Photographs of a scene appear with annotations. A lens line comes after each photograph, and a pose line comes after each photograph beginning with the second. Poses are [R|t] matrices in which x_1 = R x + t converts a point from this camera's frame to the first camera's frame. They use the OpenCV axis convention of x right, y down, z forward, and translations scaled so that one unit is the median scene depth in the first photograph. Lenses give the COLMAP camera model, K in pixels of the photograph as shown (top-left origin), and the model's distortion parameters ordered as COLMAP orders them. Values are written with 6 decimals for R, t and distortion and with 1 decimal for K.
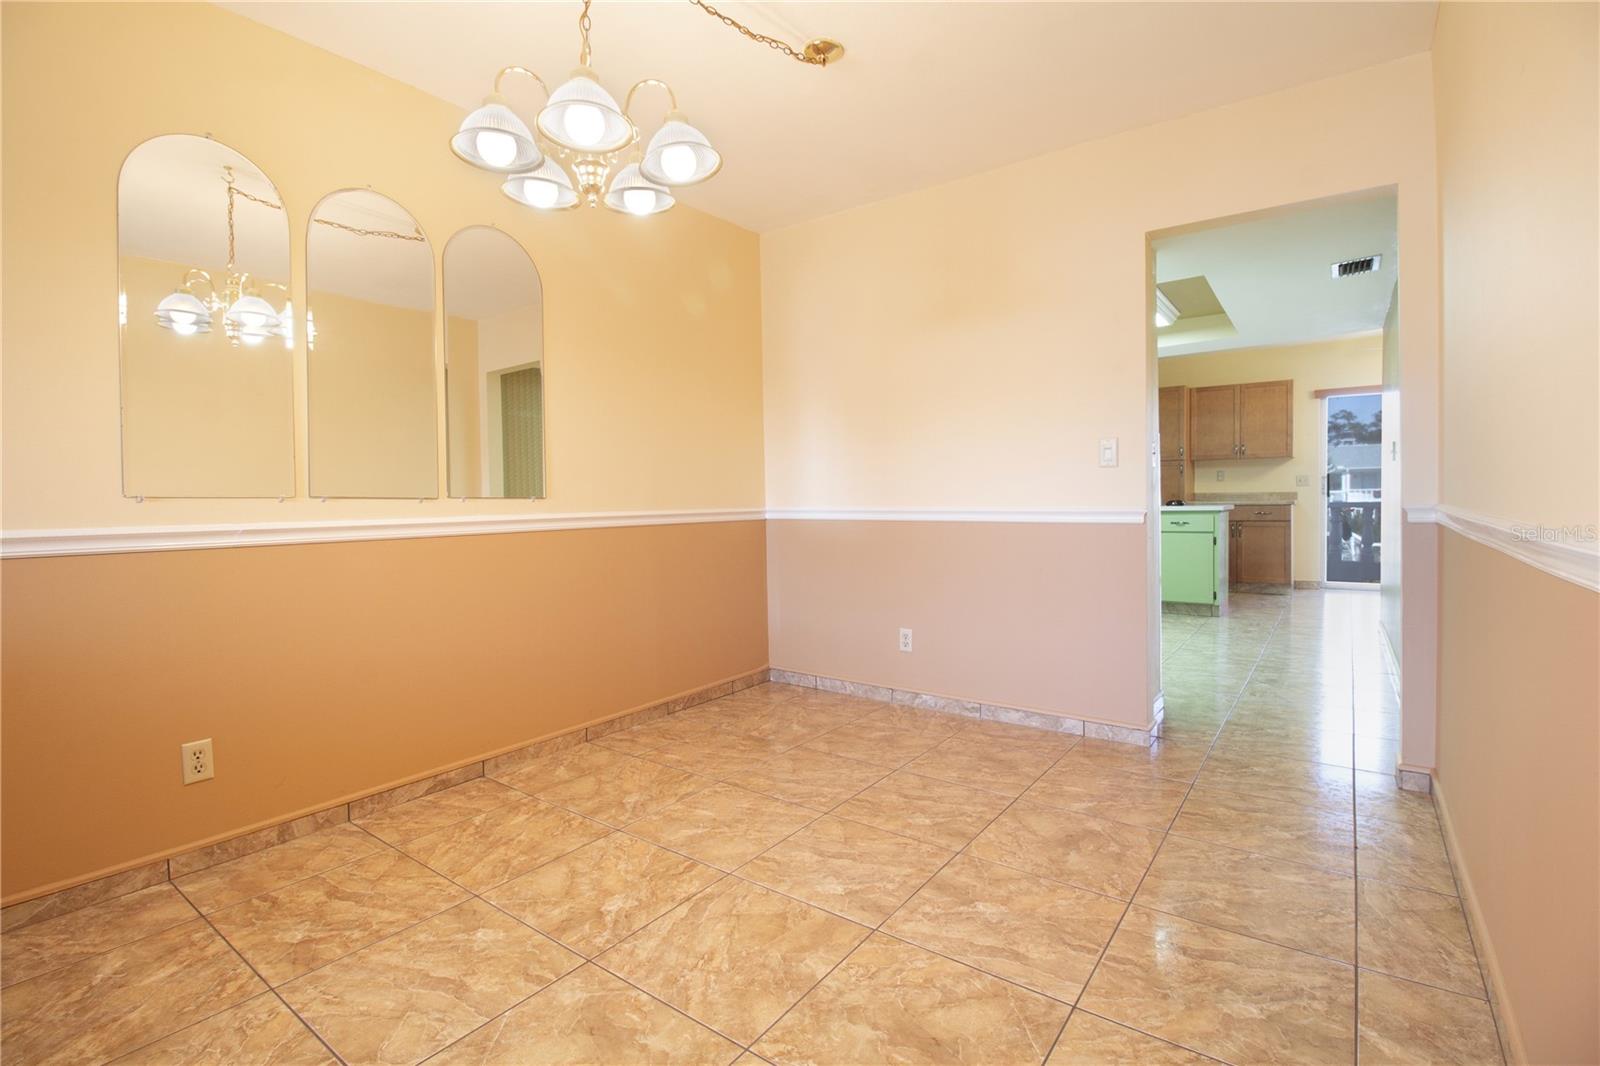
lens RADIAL K [[738.7, 0, 803.3], [0, 738.7, 519.0], [0, 0, 1]] dist [0.001570, -0.014567]
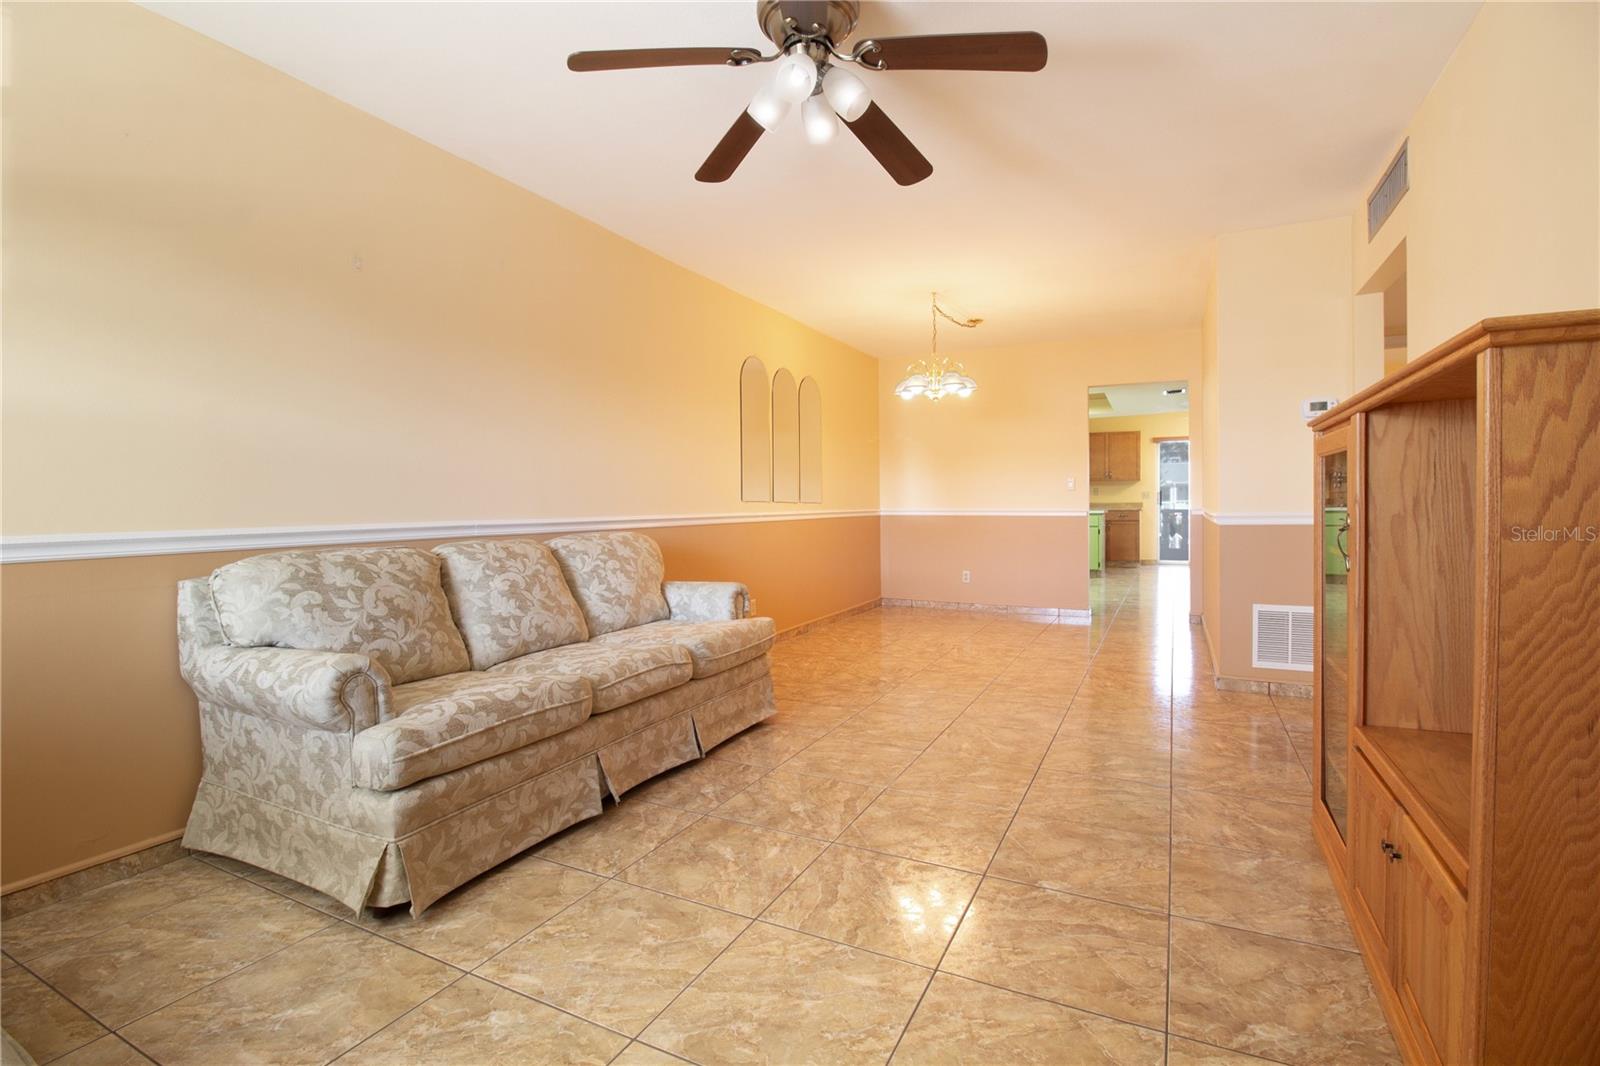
lens RADIAL K [[738.7, 0, 803.3], [0, 738.7, 519.0], [0, 0, 1]] dist [0.001570, -0.014567]
pose [[0.985620, 0.003677, 0.168935, -0.309884], [-0.002106, 0.999953, -0.009476, 0.015120], [-0.168962, 0.008984, 0.985582, -0.429668]]
